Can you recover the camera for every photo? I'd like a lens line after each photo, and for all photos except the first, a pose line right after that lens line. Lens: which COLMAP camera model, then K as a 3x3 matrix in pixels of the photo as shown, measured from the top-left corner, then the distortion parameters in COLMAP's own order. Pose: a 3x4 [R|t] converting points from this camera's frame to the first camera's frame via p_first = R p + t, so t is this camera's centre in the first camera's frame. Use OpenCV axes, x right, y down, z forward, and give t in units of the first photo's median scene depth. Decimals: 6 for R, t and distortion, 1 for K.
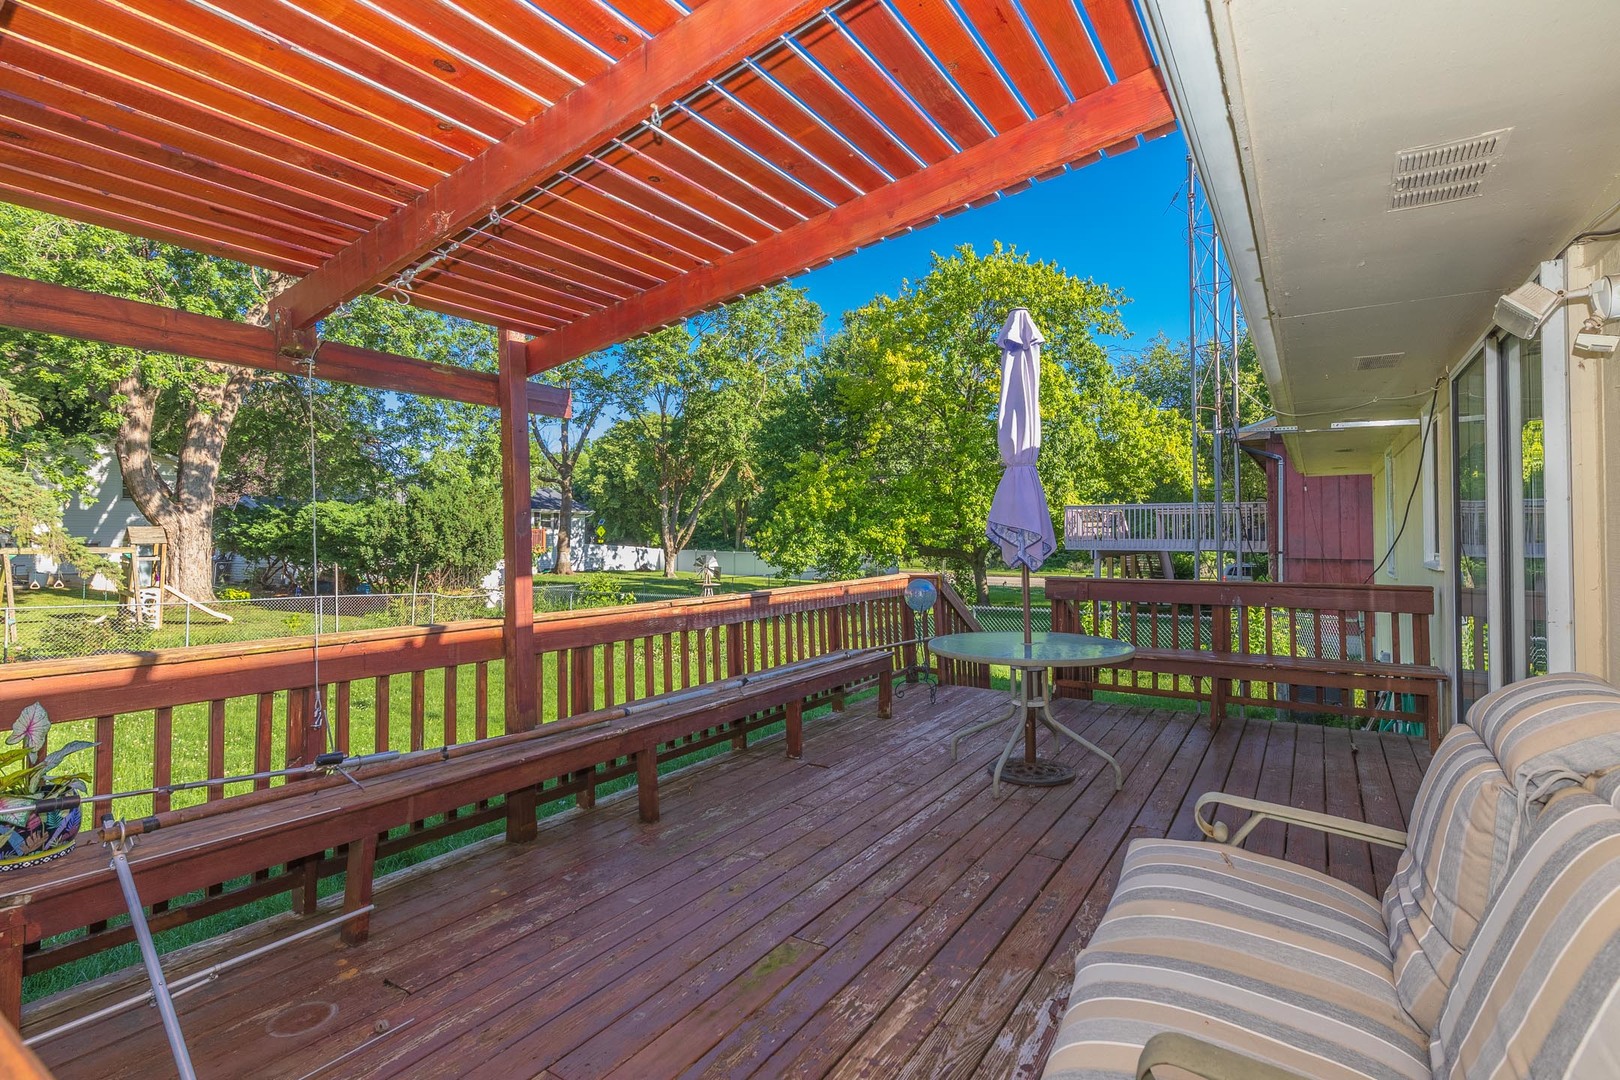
lens RADIAL K [[759.9, 0, 811.8], [0, 759.9, 534.8], [0, 0, 1]] dist [-0.001583, -0.001372]
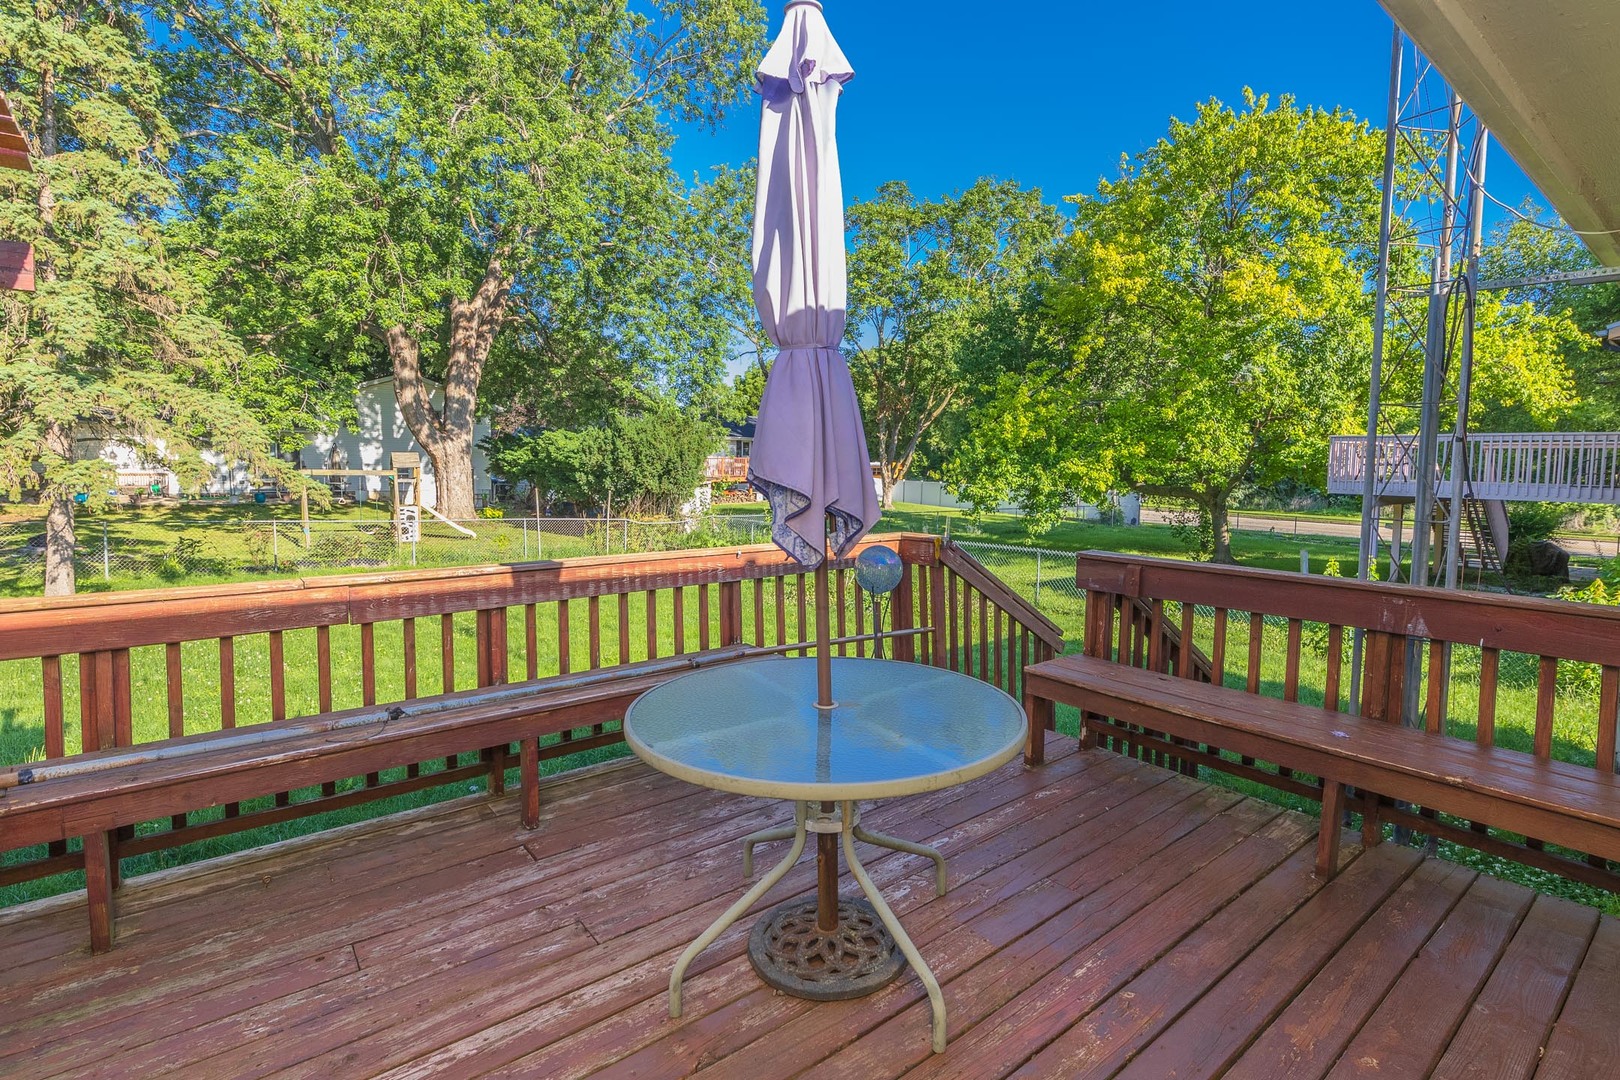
lens RADIAL K [[759.9, 0, 807.9], [0, 759.9, 534.9], [0, 0, 1]] dist [-0.001583, -0.001372]
pose [[0.948803, 0.041715, -0.313101, 0.063714], [-0.012595, 0.995449, 0.094458, -0.002768], [0.315616, -0.085679, 0.945011, 0.078053]]
